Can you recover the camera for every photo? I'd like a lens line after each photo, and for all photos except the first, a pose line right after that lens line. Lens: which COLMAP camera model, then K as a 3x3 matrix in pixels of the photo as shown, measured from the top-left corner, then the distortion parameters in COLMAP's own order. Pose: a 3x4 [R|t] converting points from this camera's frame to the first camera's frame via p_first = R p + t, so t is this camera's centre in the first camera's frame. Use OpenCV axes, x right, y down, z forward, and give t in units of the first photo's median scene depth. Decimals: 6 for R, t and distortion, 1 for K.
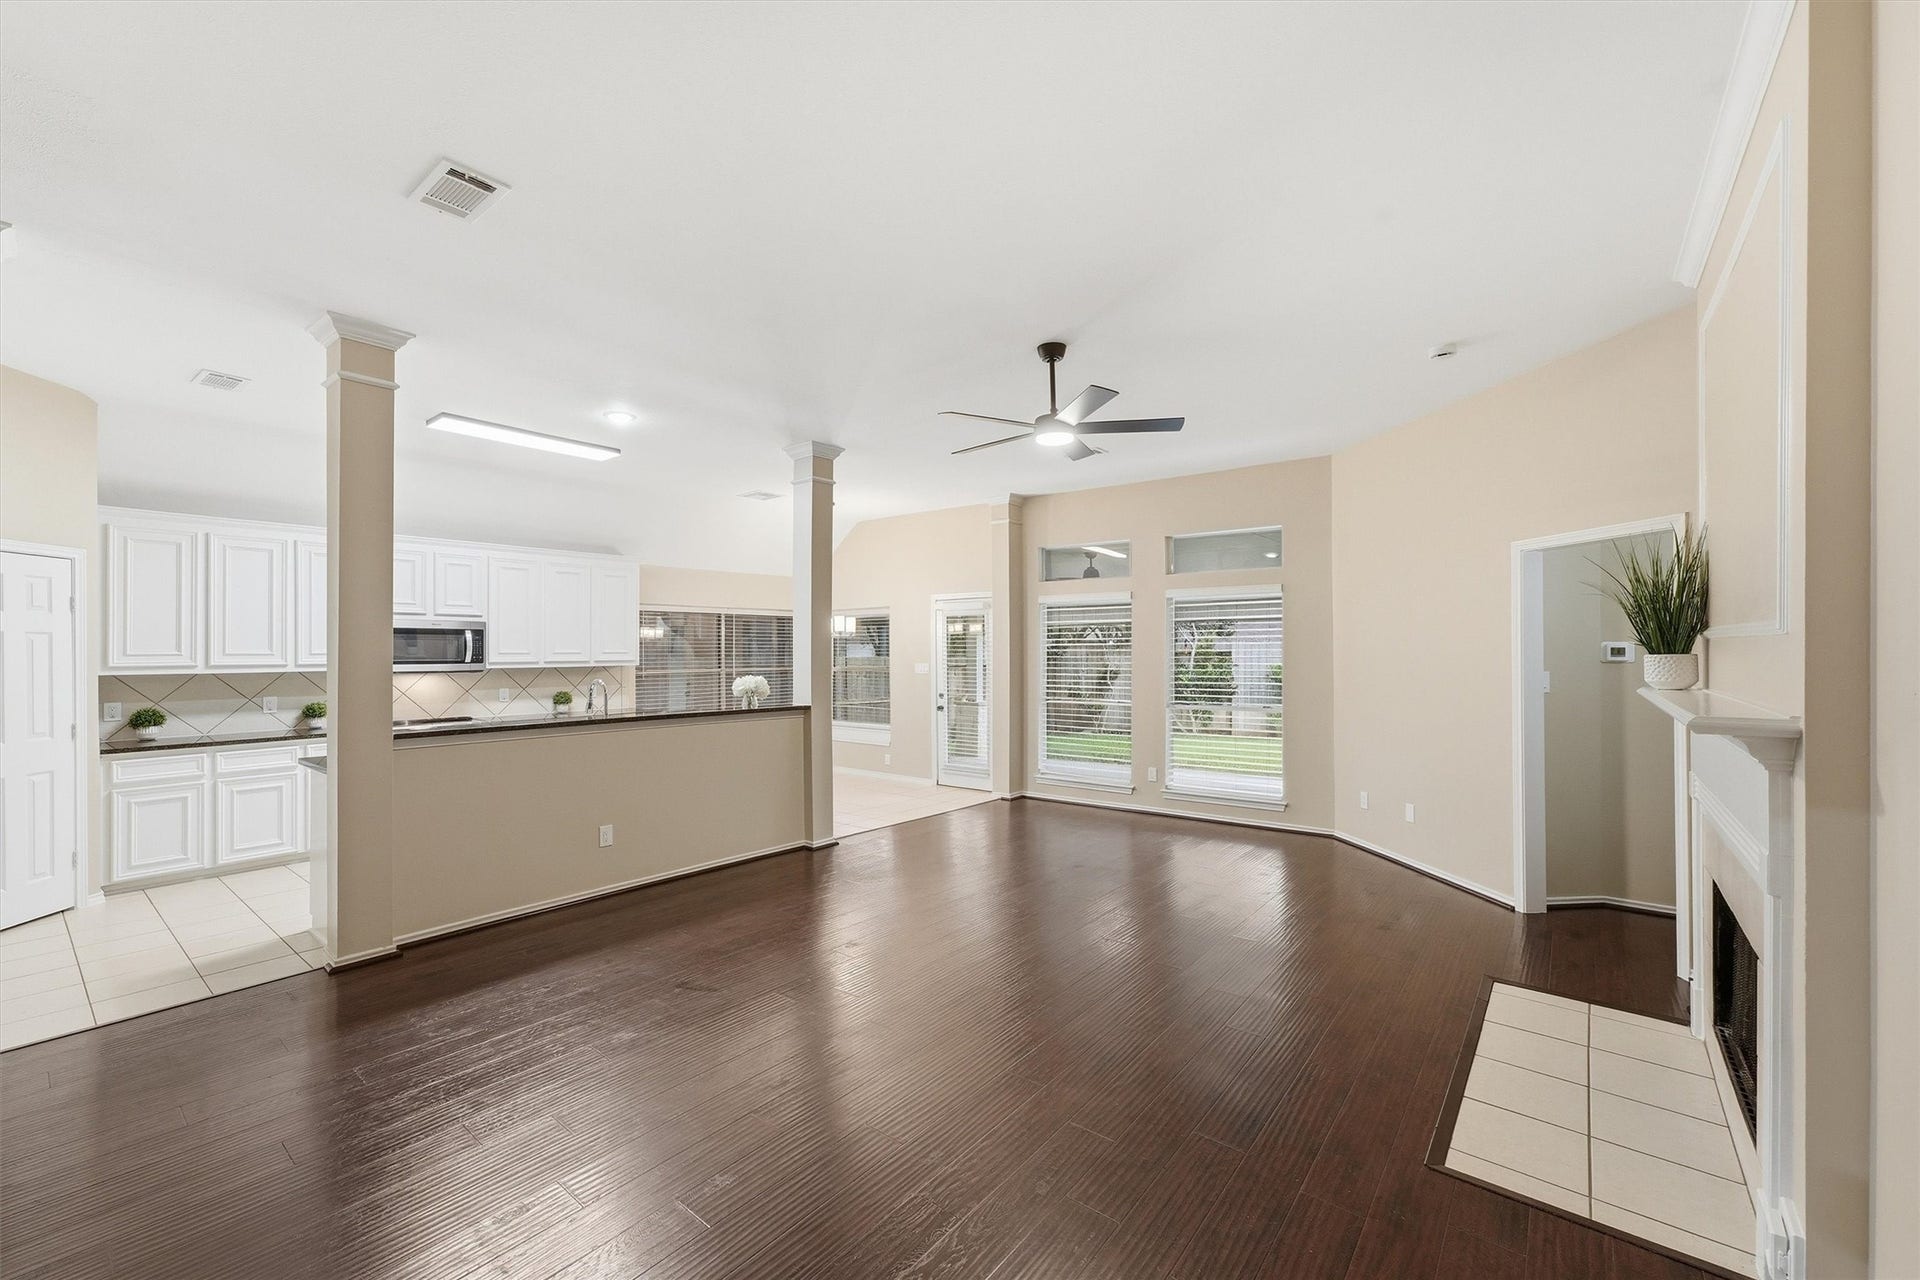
lens RADIAL K [[796.5, 0, 964.6], [0, 796.5, 650.7], [0, 0, 1]] dist [0.001159, 0.000358]
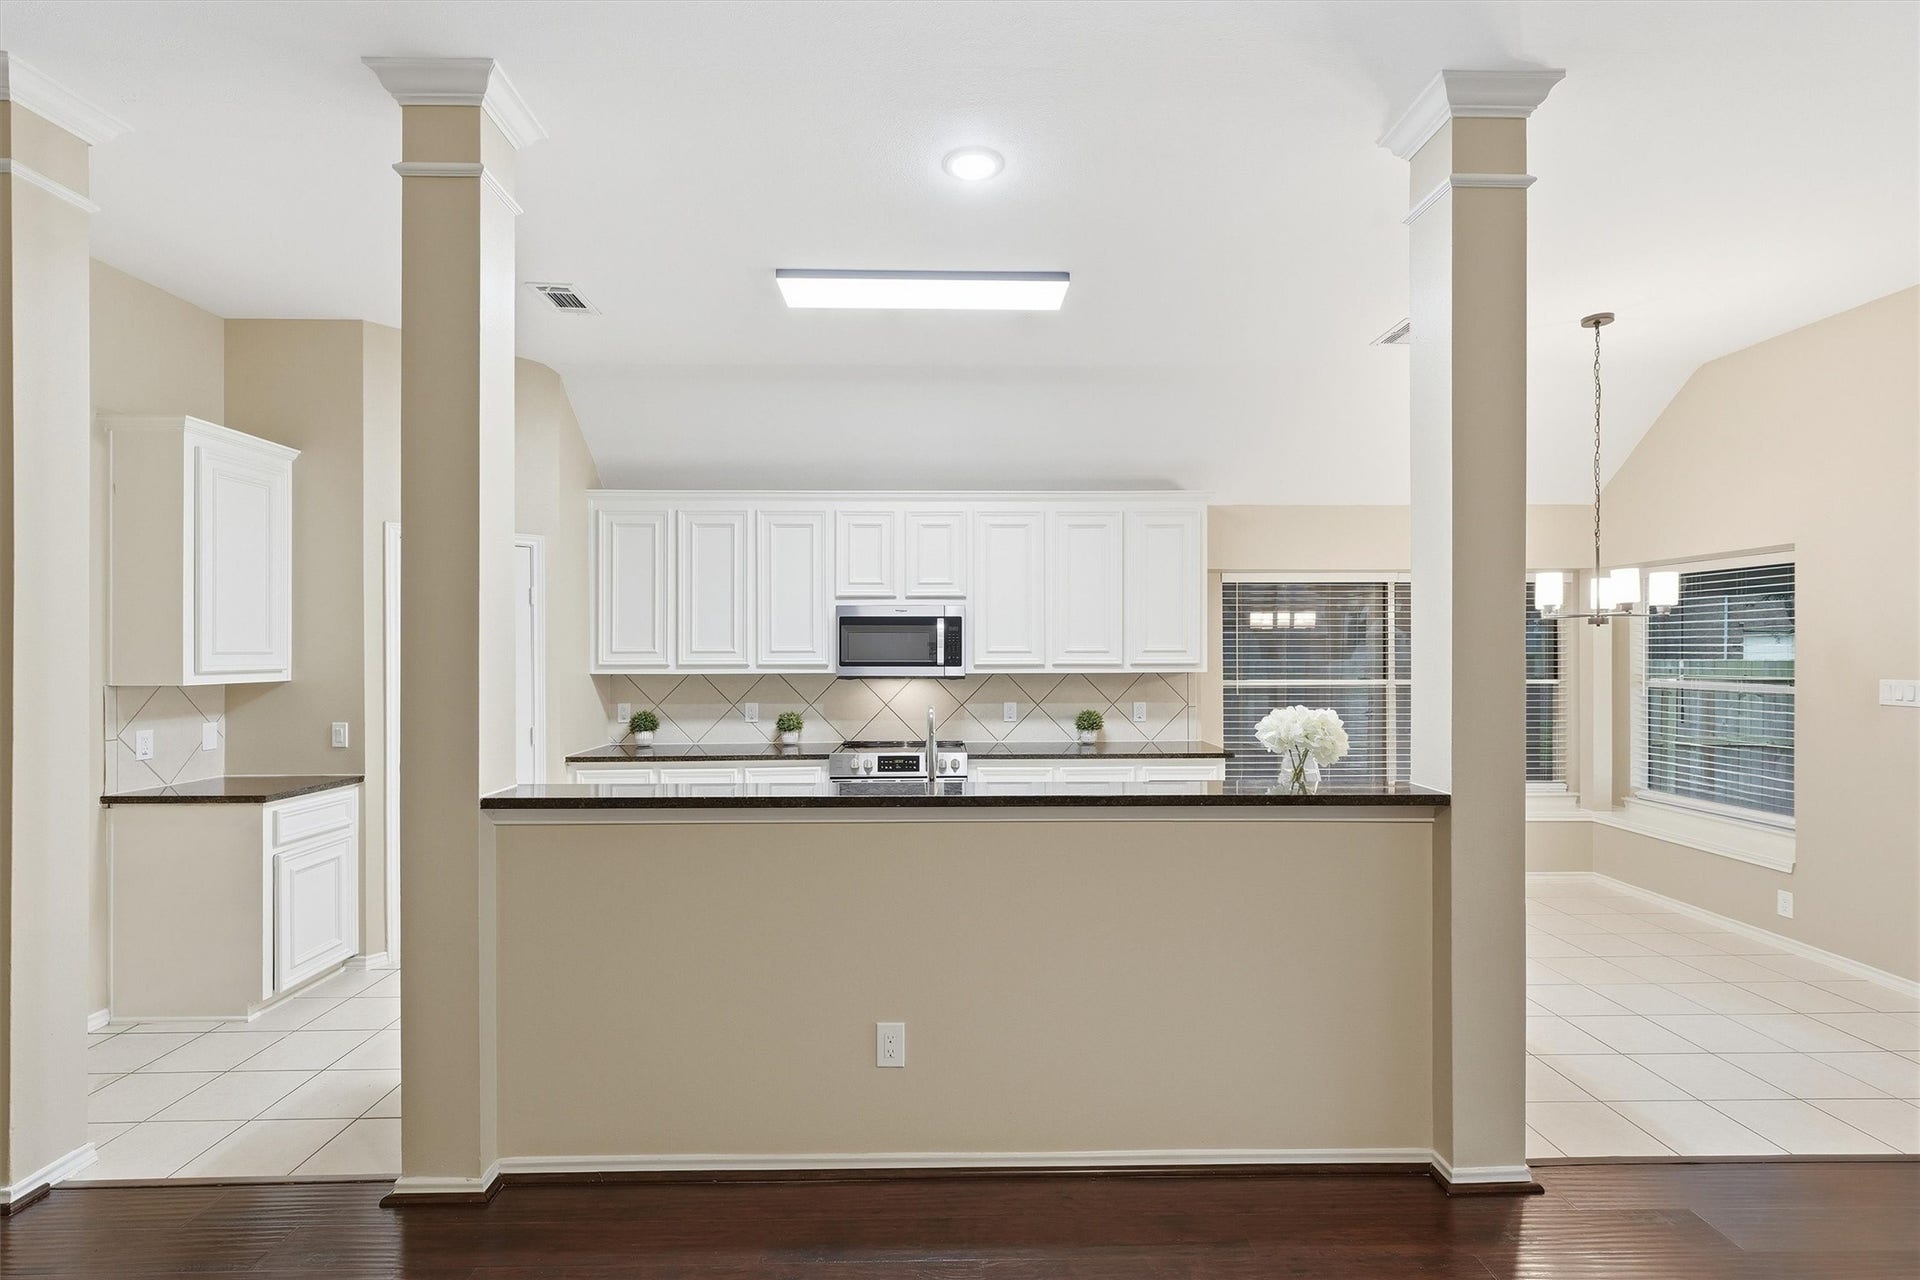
lens RADIAL K [[921.7, 0, 920.3], [0, 921.7, 648.0], [0, 0, 1]] dist [-0.000165, -0.000273]
pose [[0.635775, 0.000705, -0.771875, -0.018038], [-0.000345, 1.000000, 0.000629, -0.000045], [0.771875, -0.000133, 0.635775, 0.520479]]
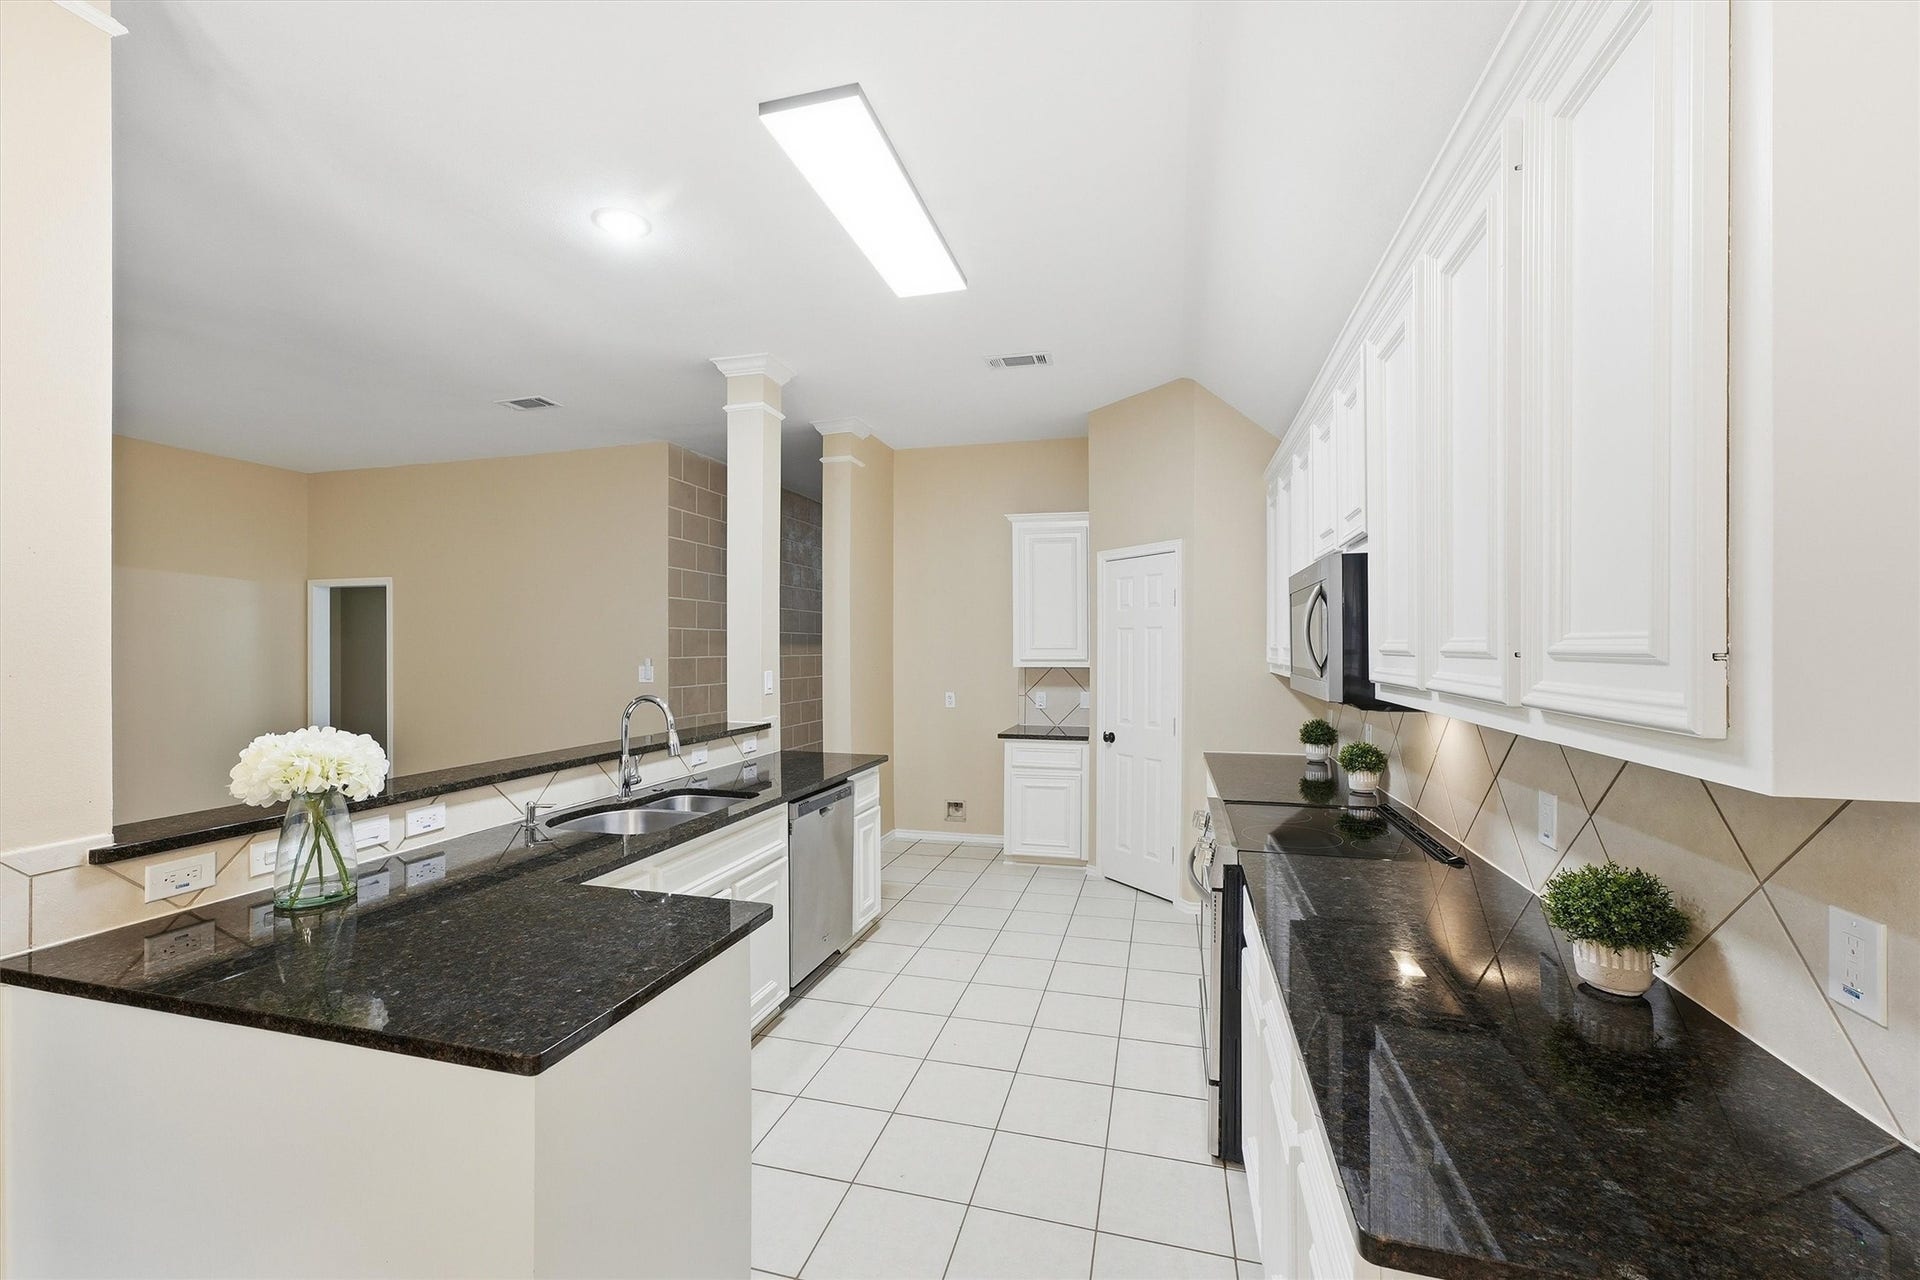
lens RADIAL K [[796.5, 0, 964.6], [0, 796.5, 650.7], [0, 0, 1]] dist [0.001159, 0.000358]
pose [[-0.914907, 0.004506, -0.403640, -0.372233], [0.002177, 0.999978, 0.006229, 0.000827], [0.403659, 0.004821, -0.914897, 1.378481]]
